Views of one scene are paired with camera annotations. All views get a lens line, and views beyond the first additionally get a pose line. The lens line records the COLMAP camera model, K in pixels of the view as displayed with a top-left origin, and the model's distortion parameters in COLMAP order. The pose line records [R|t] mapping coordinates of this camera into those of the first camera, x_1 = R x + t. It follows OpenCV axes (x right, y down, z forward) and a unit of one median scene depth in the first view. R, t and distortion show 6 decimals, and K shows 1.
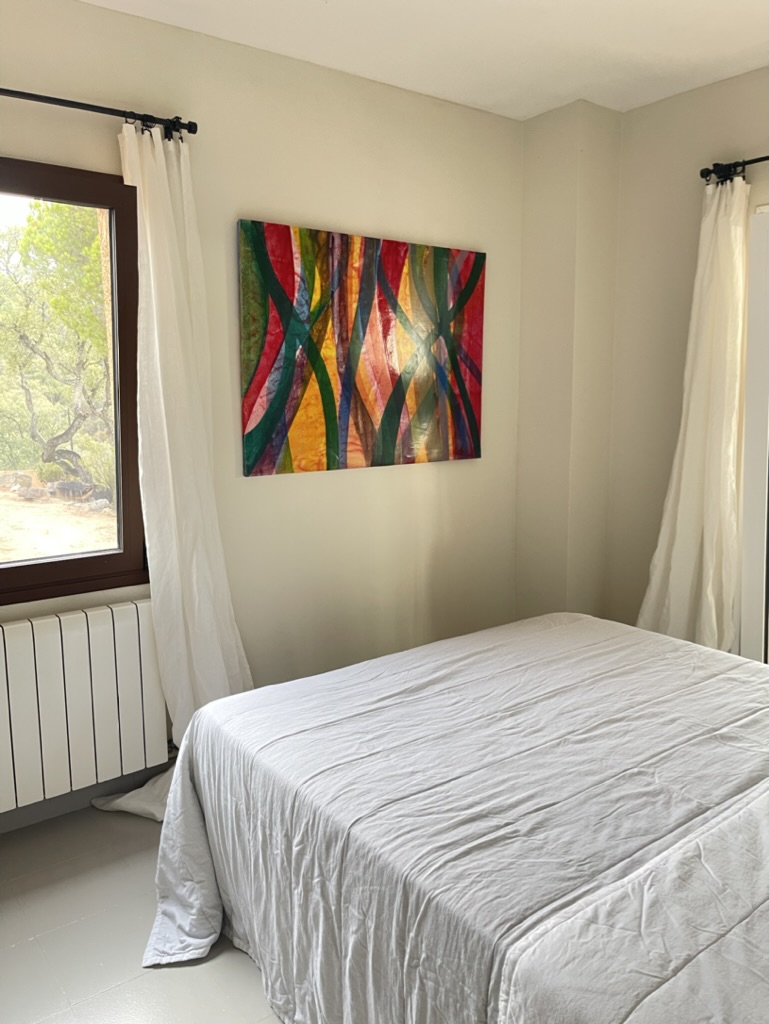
lens RADIAL K [[766.5, 0, 385.2], [0, 766.5, 511.4], [0, 0, 1]] dist [0.060174, -0.080231]
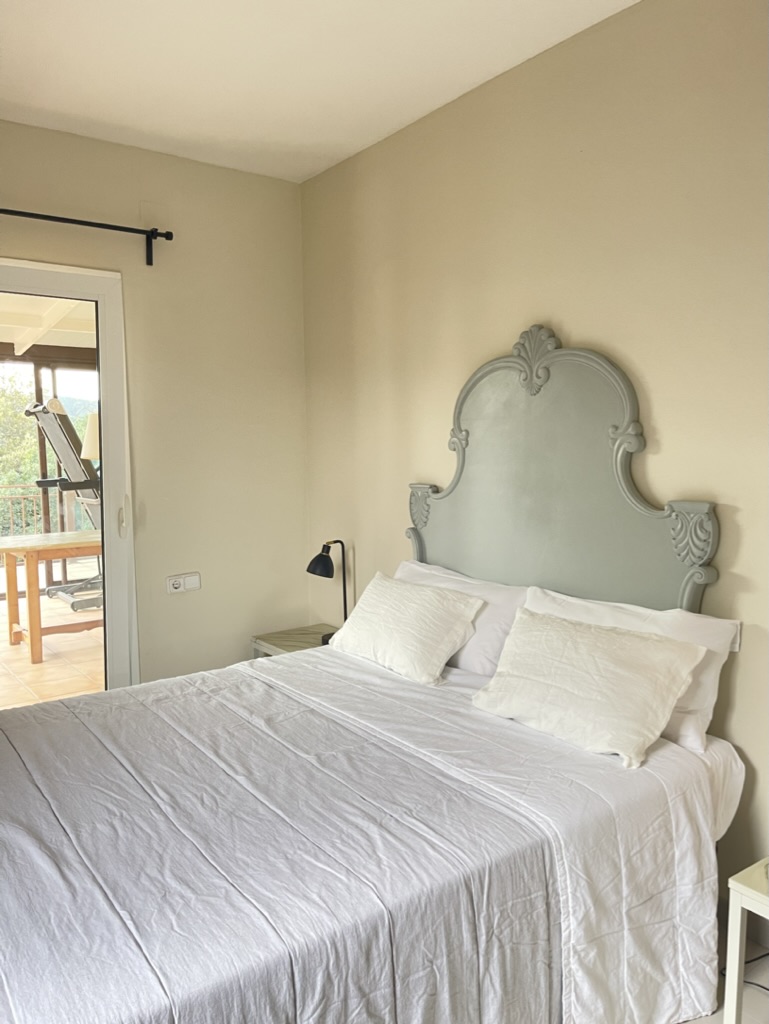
lens RADIAL K [[766.5, 0, 385.8], [0, 766.5, 508.8], [0, 0, 1]] dist [0.060174, -0.080231]
pose [[0.009620, -0.069012, 0.997569, -0.838011], [0.152448, 0.986055, 0.066745, -0.100502], [-0.988265, 0.151435, 0.020007, 0.830996]]
